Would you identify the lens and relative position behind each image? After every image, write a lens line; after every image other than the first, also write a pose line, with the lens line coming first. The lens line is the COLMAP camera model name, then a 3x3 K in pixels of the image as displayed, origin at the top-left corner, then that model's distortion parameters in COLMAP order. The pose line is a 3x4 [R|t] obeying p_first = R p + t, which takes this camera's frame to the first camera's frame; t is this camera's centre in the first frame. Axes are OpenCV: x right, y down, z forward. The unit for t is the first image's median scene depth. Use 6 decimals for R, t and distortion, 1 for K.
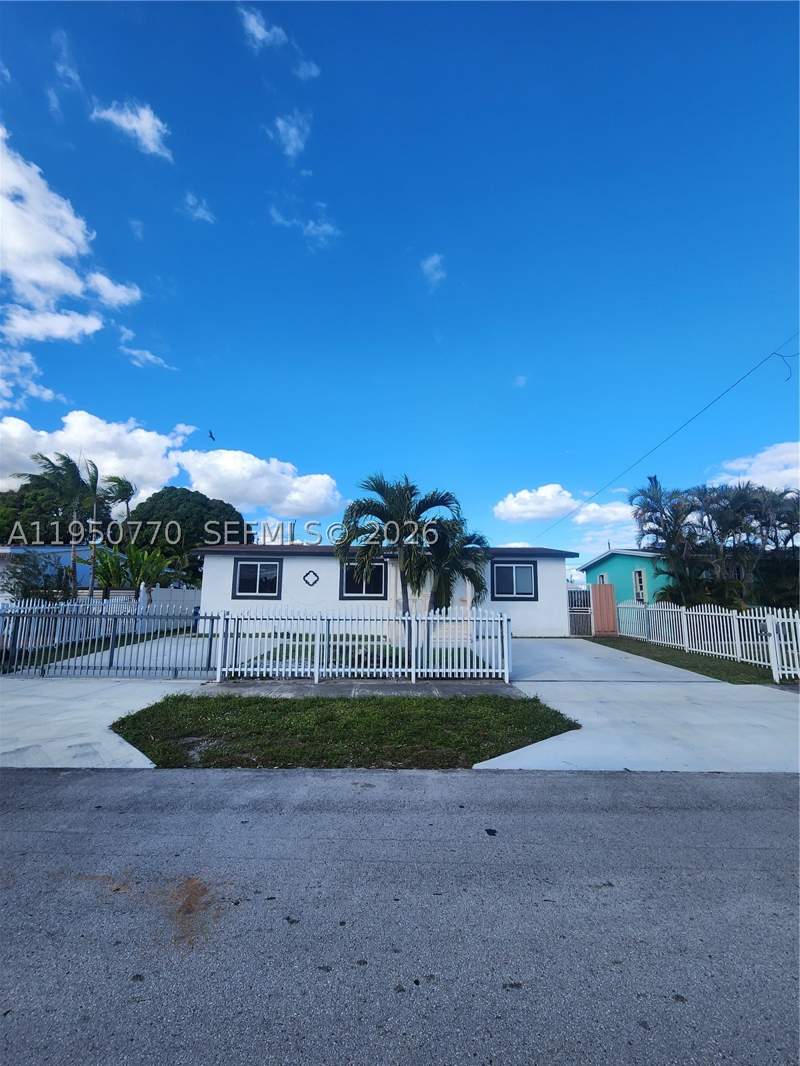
lens RADIAL K [[474.6, 0, 467.7], [0, 474.6, 524.2], [0, 0, 1]] dist [0.000279, 0.001248]
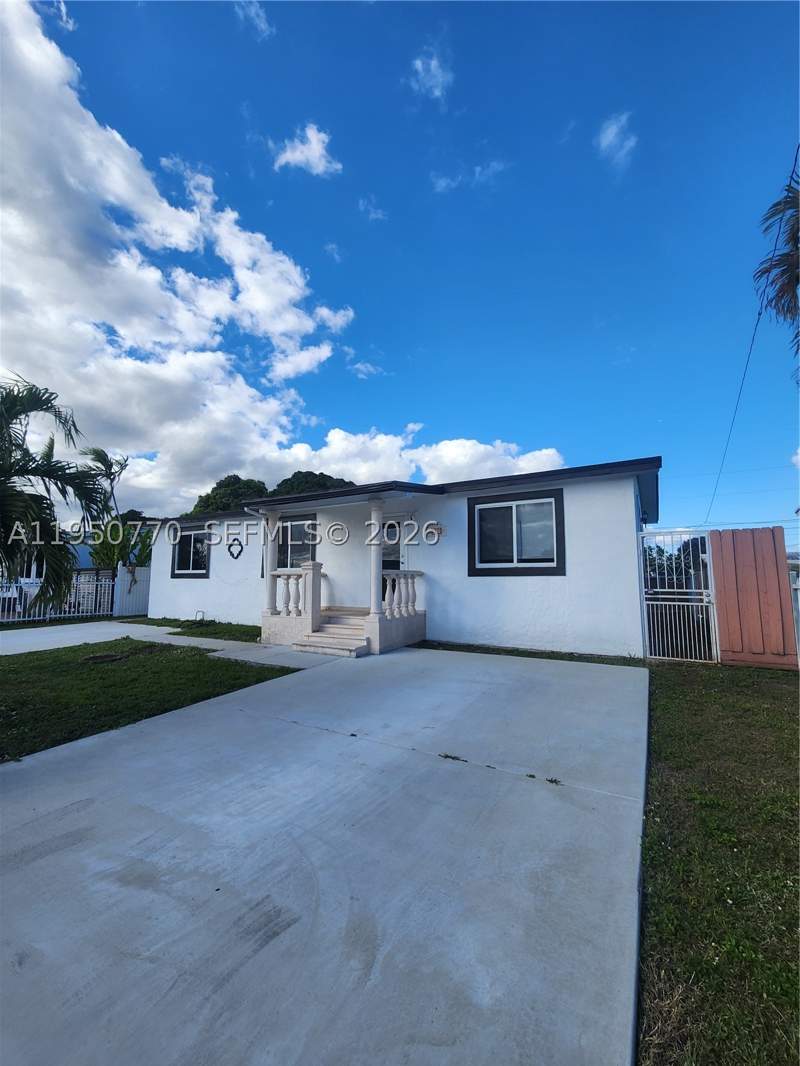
lens RADIAL K [[474.6, 0, 431.2], [0, 474.6, 531.6], [0, 0, 1]] dist [0.000279, 0.001248]
pose [[0.793004, -0.072083, -0.604937, 0.347457], [0.101814, 0.994691, 0.014942, 0.106589], [0.600648, -0.073440, 0.796133, 0.597483]]
